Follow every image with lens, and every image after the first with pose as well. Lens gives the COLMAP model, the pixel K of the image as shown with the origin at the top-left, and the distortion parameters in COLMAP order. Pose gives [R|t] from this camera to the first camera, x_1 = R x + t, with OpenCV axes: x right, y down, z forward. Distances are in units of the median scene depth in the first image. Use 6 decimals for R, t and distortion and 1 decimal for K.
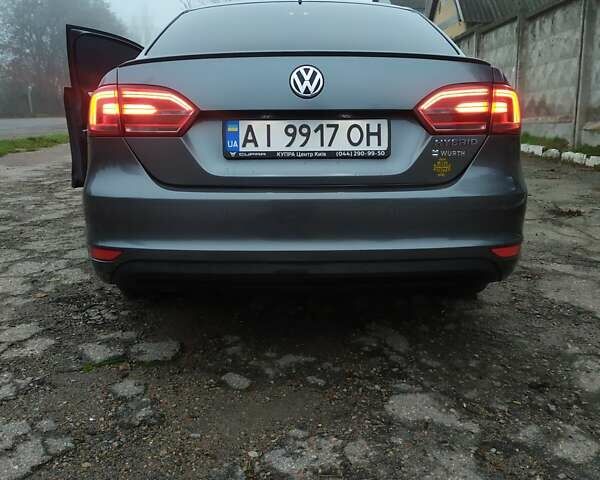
lens RADIAL K [[597.9, 0, 298.4], [0, 597.9, 236.9], [0, 0, 1]] dist [0.045785, 0.000000]
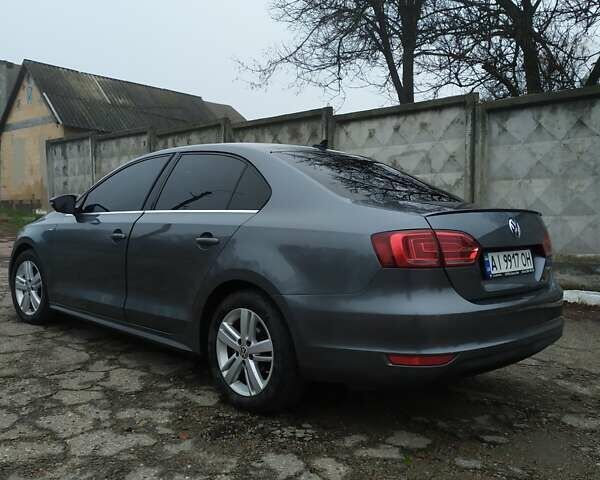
lens RADIAL K [[597.9, 0, 301.9], [0, 597.9, 237.0], [0, 0, 1]] dist [0.045785, 0.000000]
pose [[0.703353, -0.014239, 0.710698, -1.450792], [0.121634, 0.987465, -0.100592, -0.138341], [-0.700356, 0.157197, 0.696269, 0.279907]]
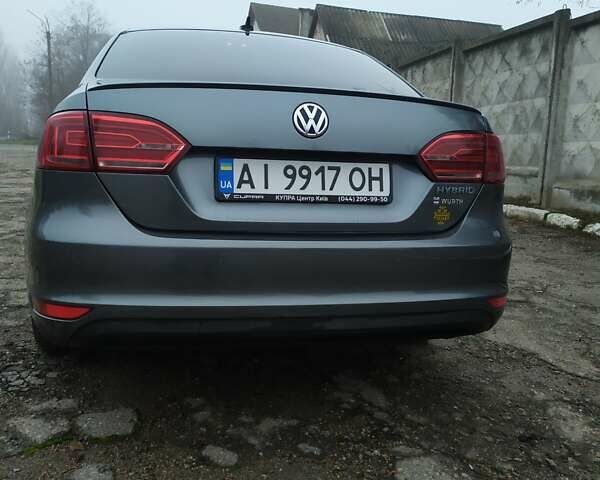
lens RADIAL K [[597.9, 0, 299.5], [0, 597.9, 235.0], [0, 0, 1]] dist [0.045785, 0.000000]
pose [[0.973760, 0.011774, 0.227271, -0.201325], [0.000586, 0.998528, -0.054241, -0.032115], [-0.227575, 0.052951, 0.972320, 0.116310]]
